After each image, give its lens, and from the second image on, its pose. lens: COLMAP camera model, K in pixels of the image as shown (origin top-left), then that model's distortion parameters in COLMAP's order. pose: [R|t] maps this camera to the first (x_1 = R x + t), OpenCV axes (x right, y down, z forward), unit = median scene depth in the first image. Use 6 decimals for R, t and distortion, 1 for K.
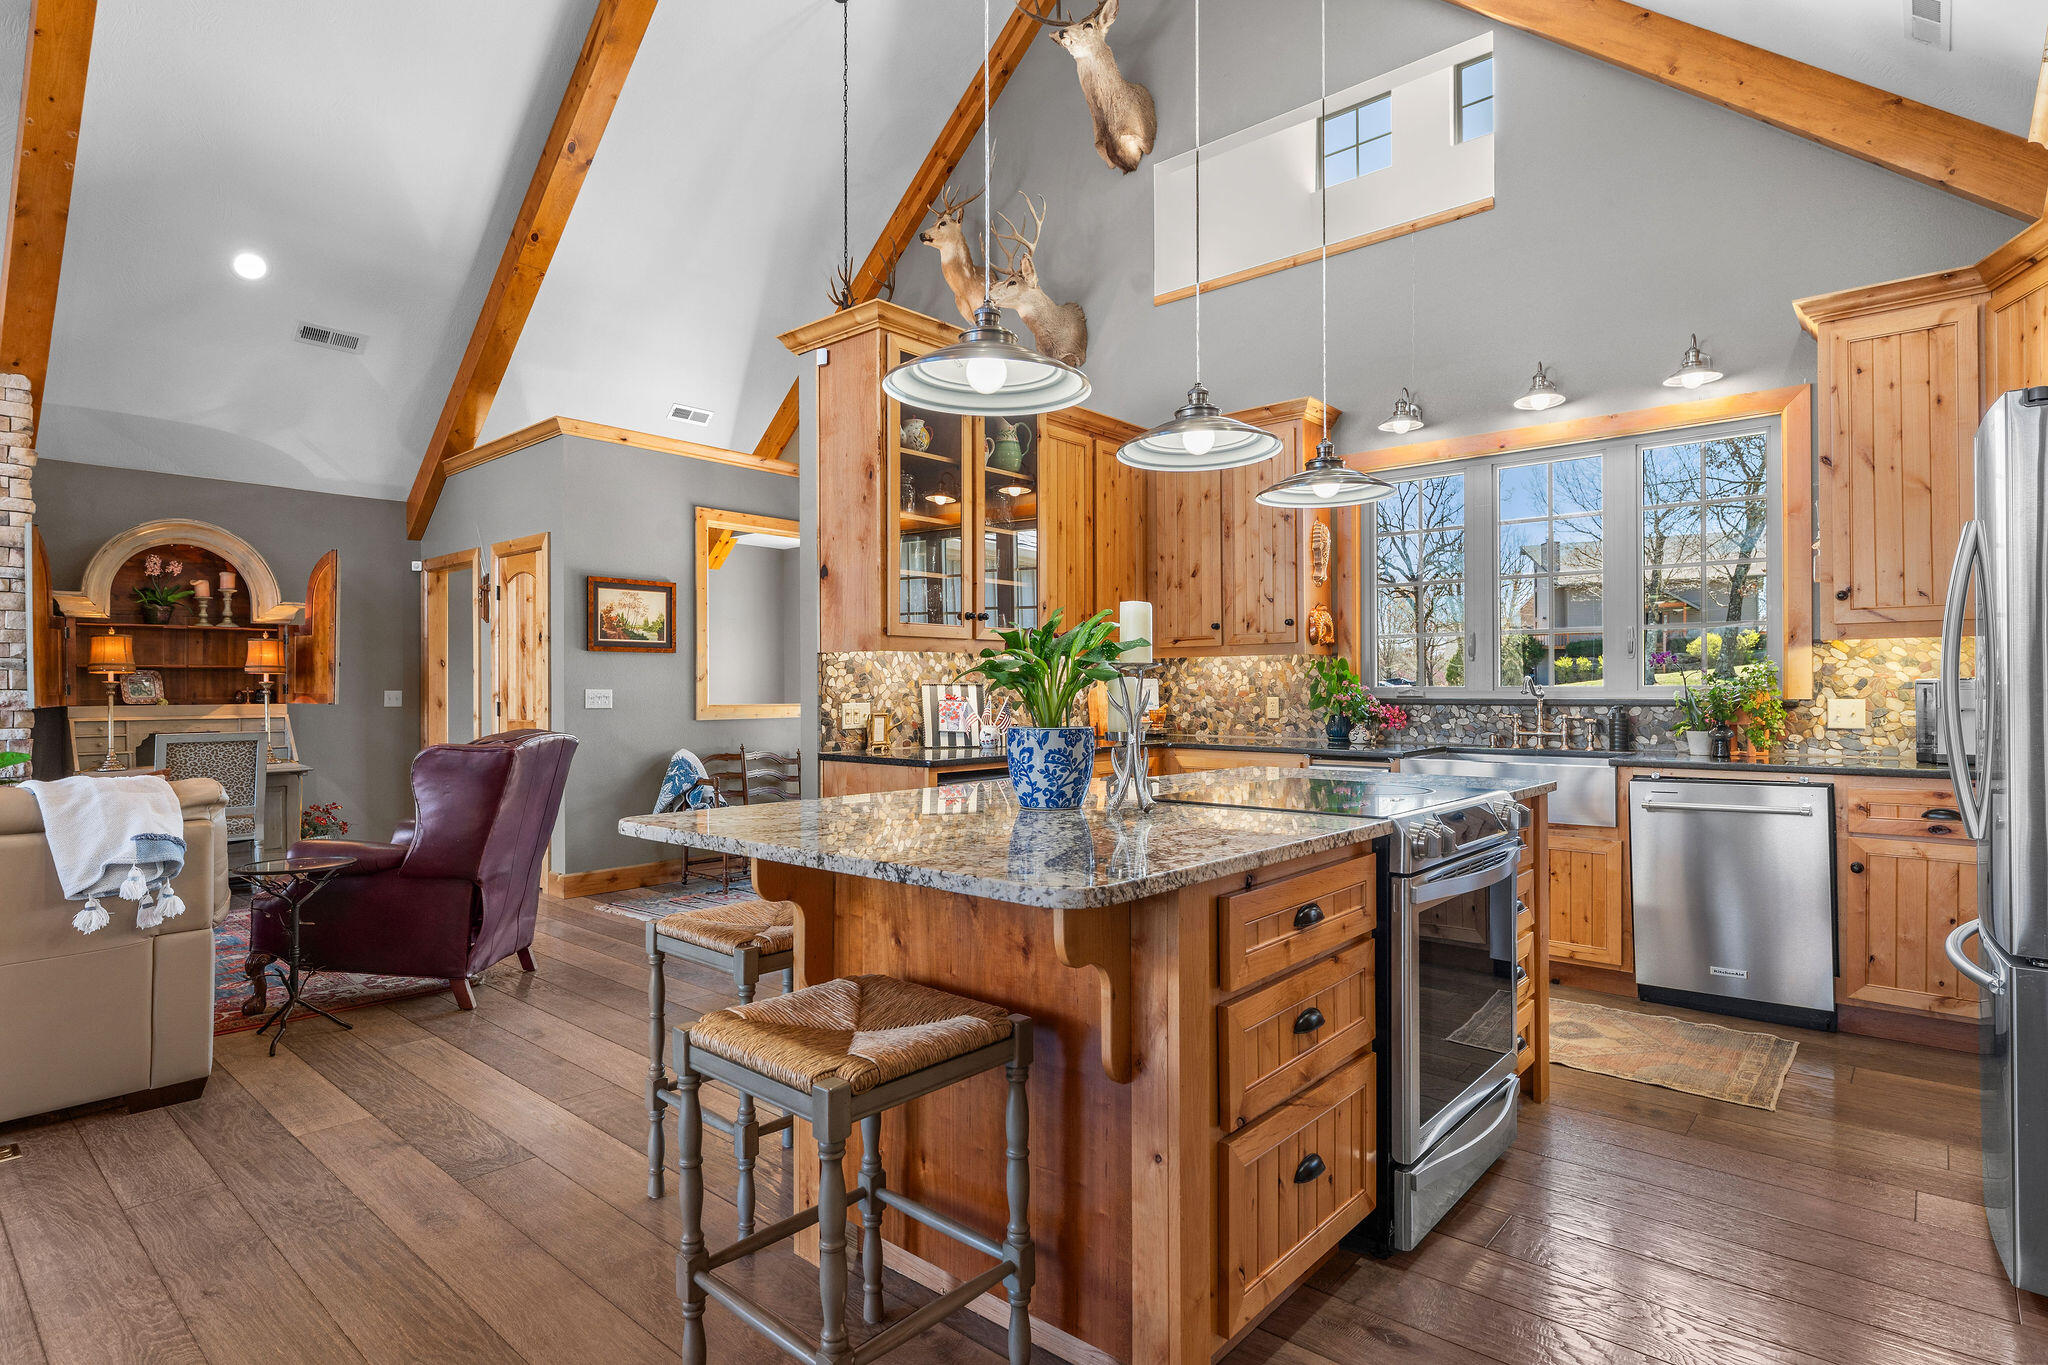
lens RADIAL K [[1056.1, 0, 1006.4], [0, 1056.1, 689.4], [0, 0, 1]] dist [0.001207, -0.003131]
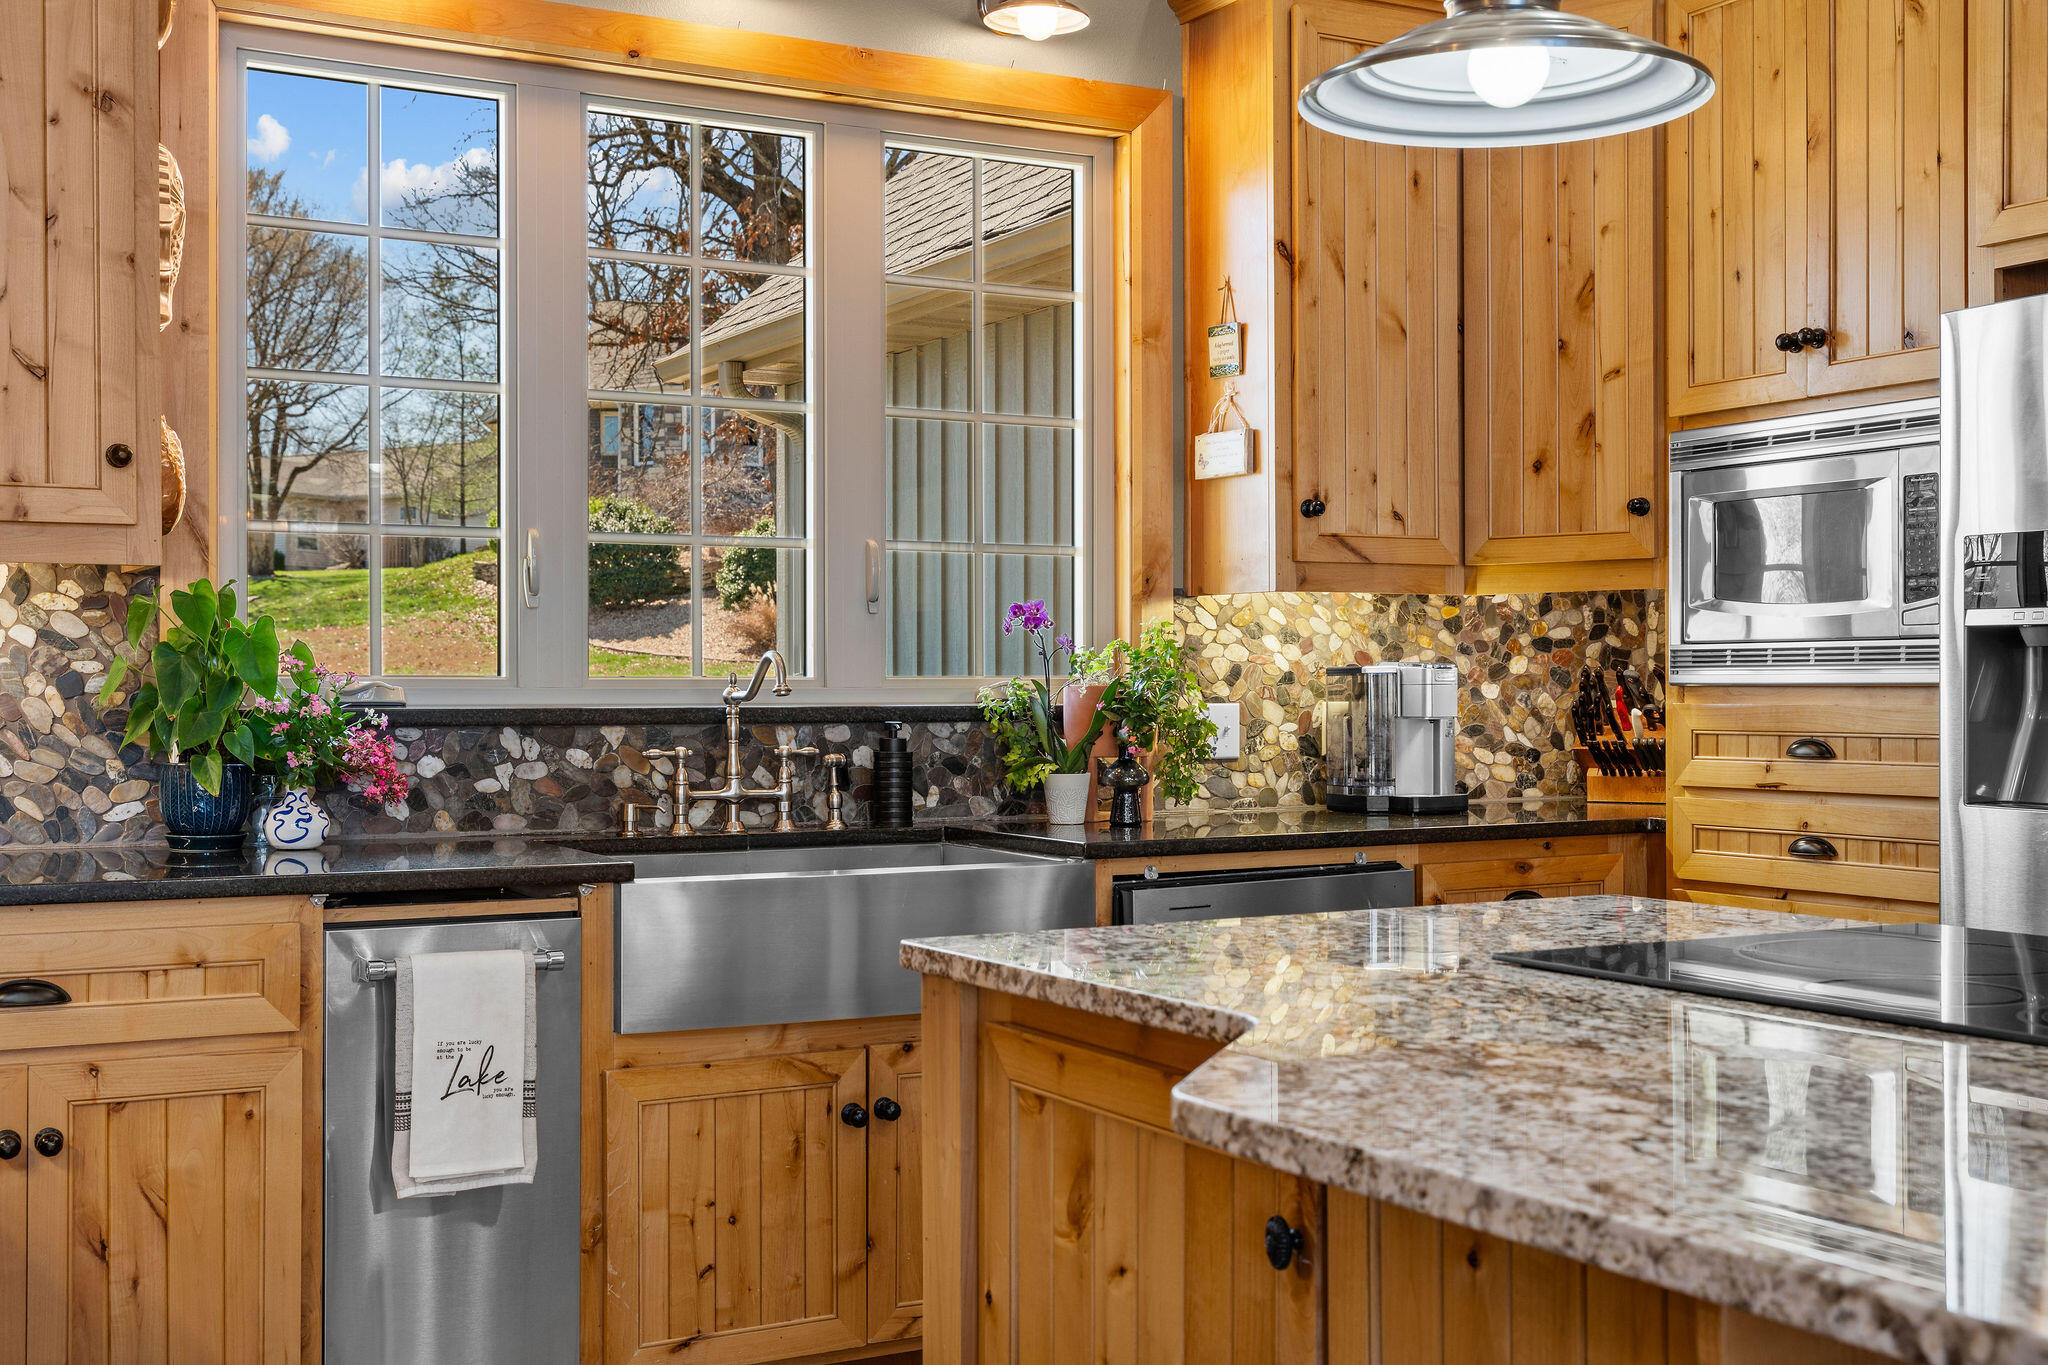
lens RADIAL K [[2330.2, 0, 1023.9], [0, 2330.2, 689.9], [0, 0, 1]] dist [0.010970, 0.000000]
pose [[0.330008, 0.000634, 0.943978, -0.279043], [0.000358, 1.000000, -0.000797, 0.002831], [-0.943978, 0.000601, 0.330008, 0.566560]]
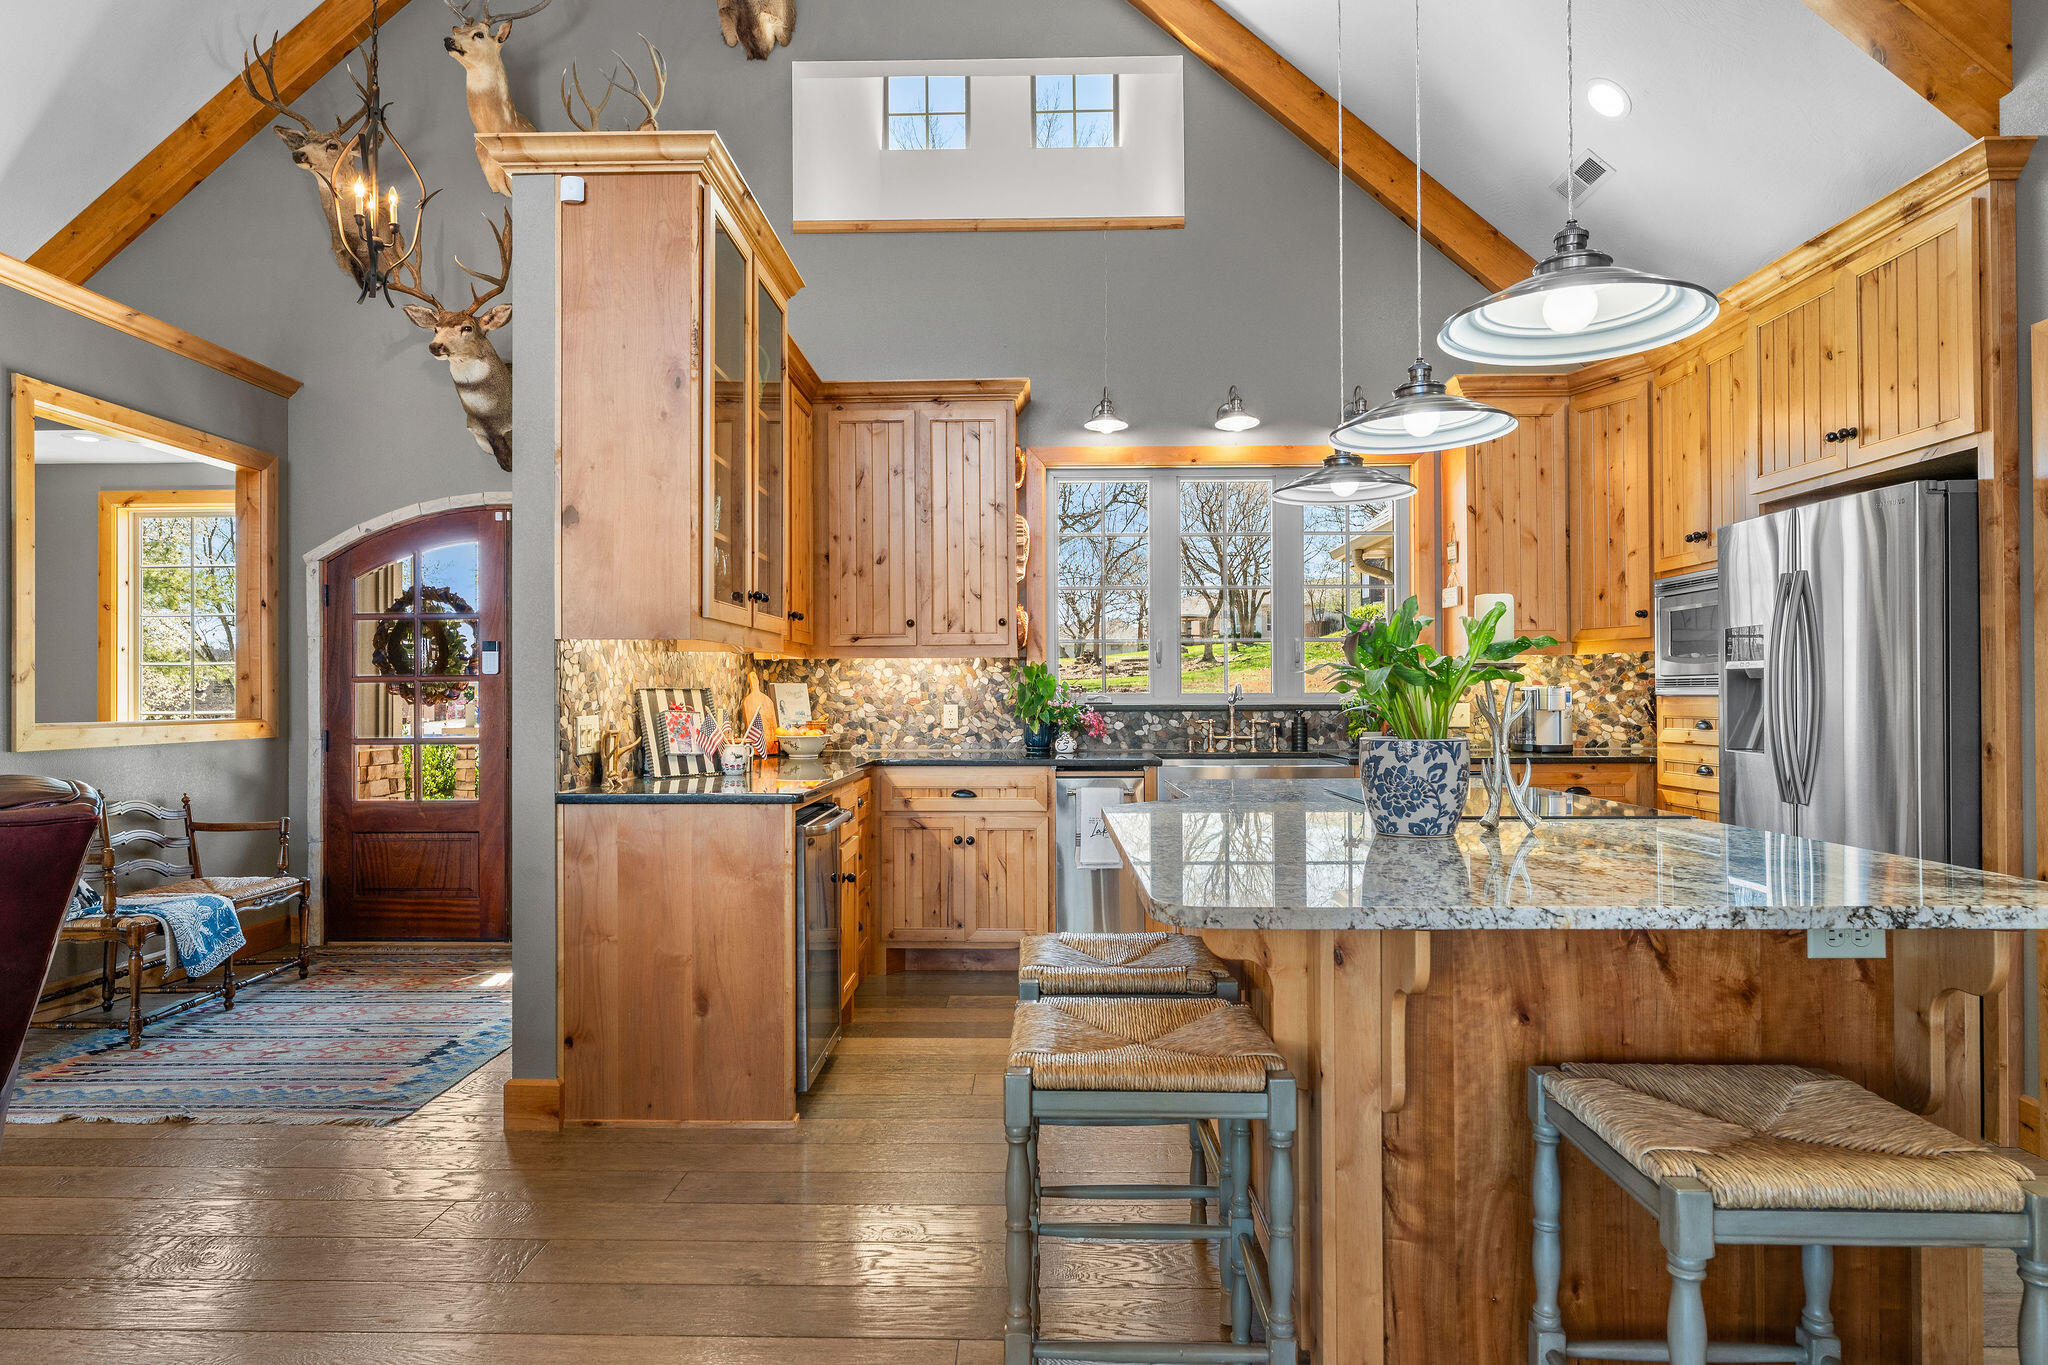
lens RADIAL K [[1156.0, 0, 1015.0], [0, 1156.0, 689.4], [0, 0, 1]] dist [0.004451, -0.001960]
pose [[0.760270, 0.003554, 0.649598, -0.386218], [0.001471, 0.999973, -0.007192, 0.001512], [-0.649606, 0.006423, 0.760244, 0.246475]]
